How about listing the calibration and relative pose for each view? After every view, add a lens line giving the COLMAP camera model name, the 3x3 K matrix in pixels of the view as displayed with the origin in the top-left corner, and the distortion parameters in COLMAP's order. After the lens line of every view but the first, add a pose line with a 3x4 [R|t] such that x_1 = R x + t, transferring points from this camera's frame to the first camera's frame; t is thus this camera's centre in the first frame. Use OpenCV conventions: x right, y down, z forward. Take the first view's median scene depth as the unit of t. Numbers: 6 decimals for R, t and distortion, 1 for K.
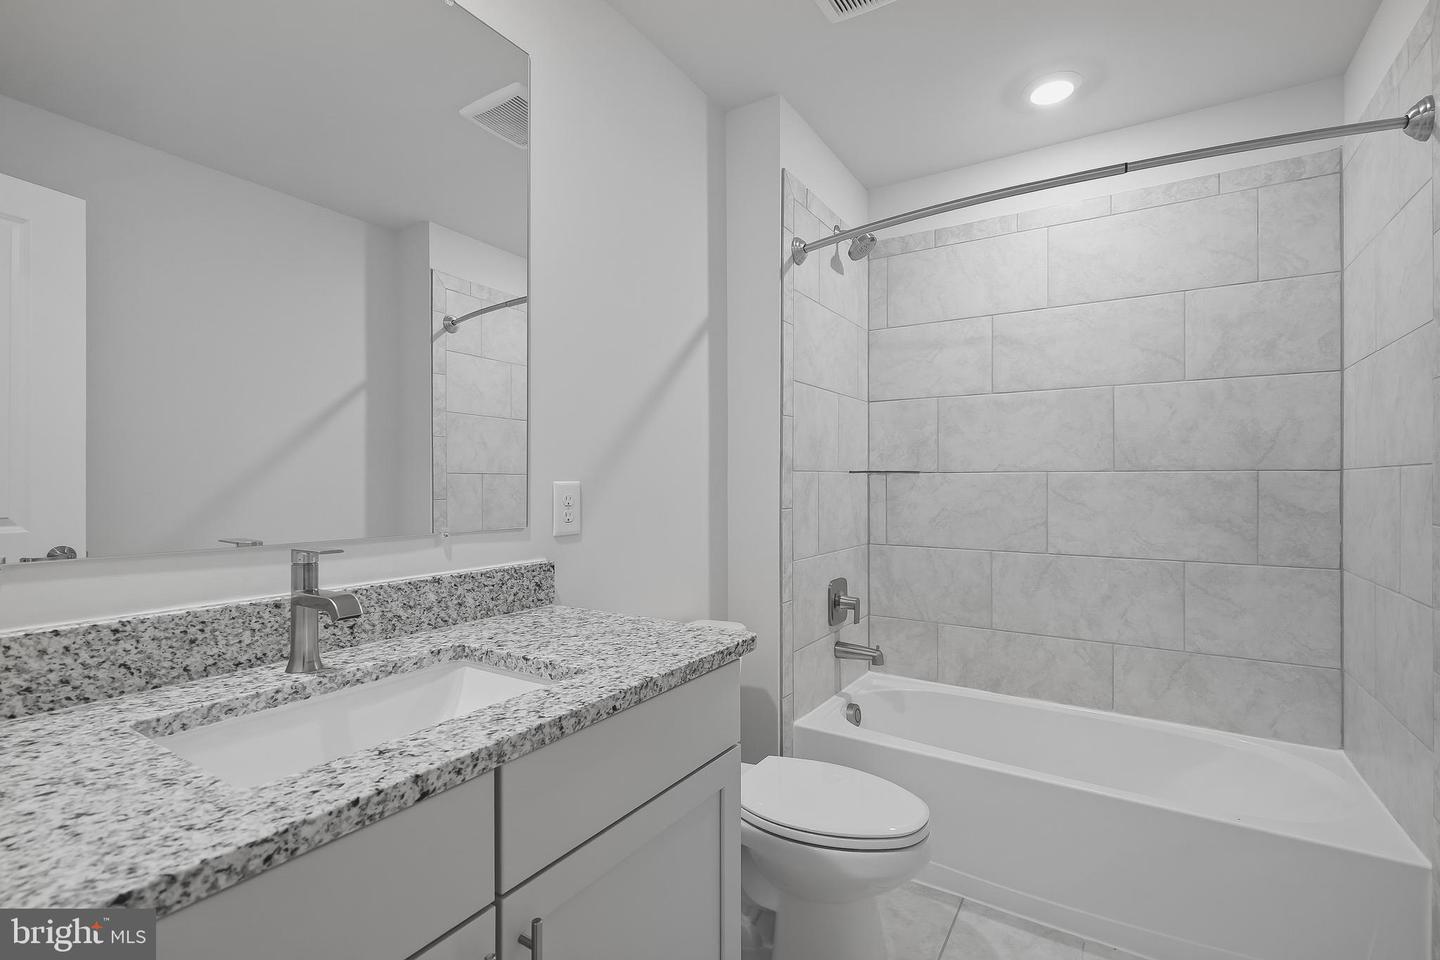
lens RADIAL K [[649.0, 0, 725.9], [0, 649.0, 483.5], [0, 0, 1]] dist [0.001990, -0.002686]
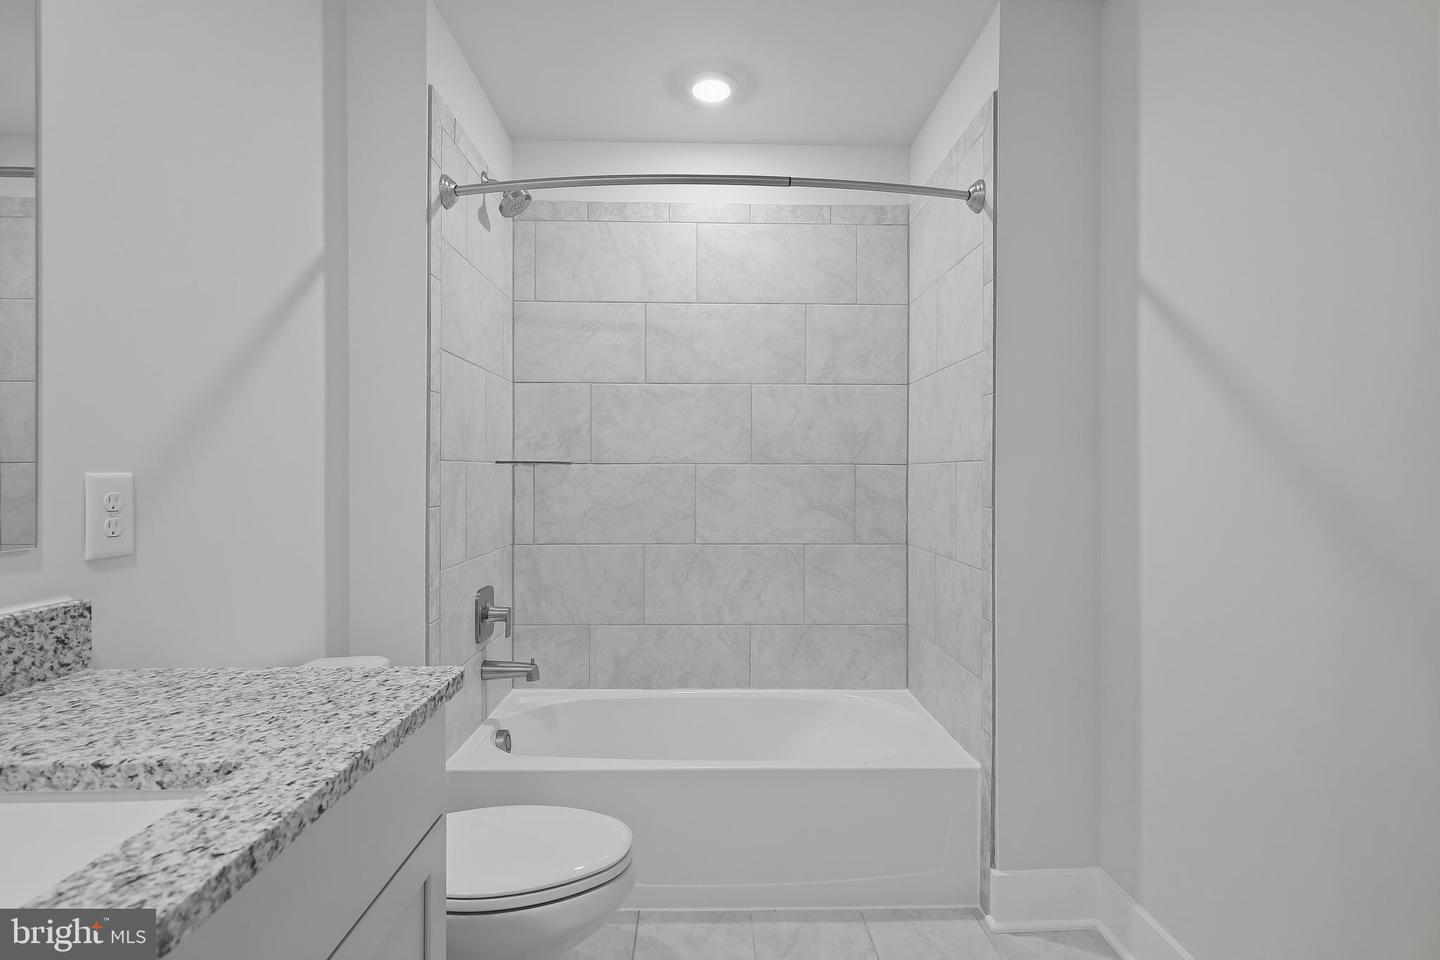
lens RADIAL K [[705.1, 0, 724.4], [0, 705.1, 477.6], [0, 0, 1]] dist [0.004749, -0.002832]
pose [[0.833046, -0.002447, 0.553199, -0.135690], [0.000386, 0.999993, 0.003842, -0.001106], [-0.553204, -0.002987, 0.833041, 0.093512]]
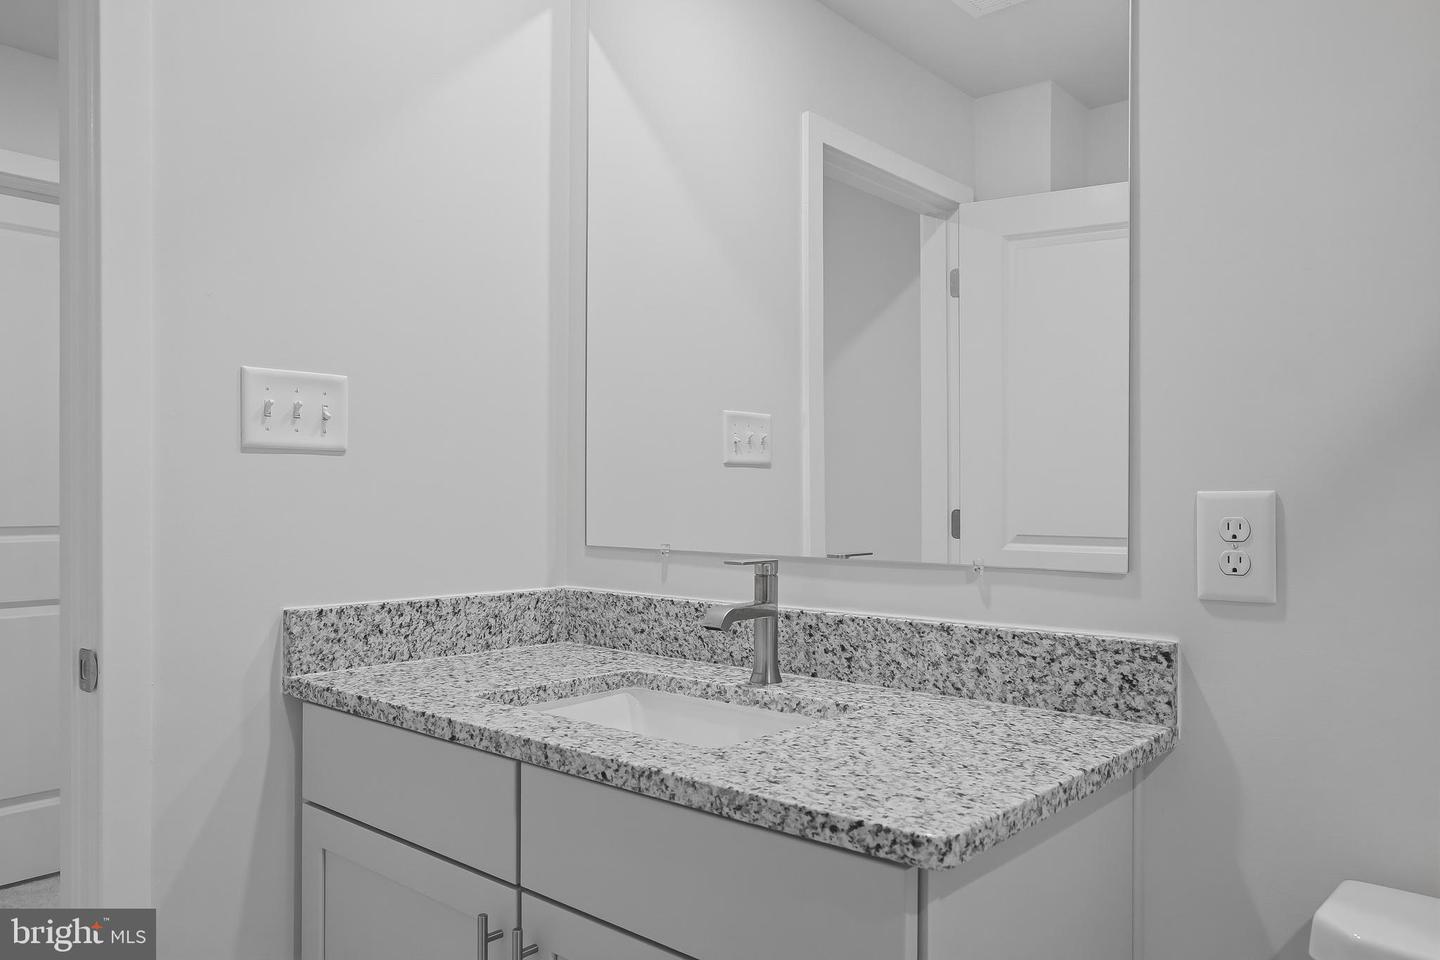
lens RADIAL K [[1035.0, 0, 716.9], [0, 1035.0, 488.6], [0, 0, 1]] dist [-0.016452, 0.000573]
pose [[-0.173007, -0.009832, -0.984872, 0.631264], [-0.001352, 0.999952, -0.009745, 0.003510], [0.984920, -0.000355, -0.173012, 0.809876]]
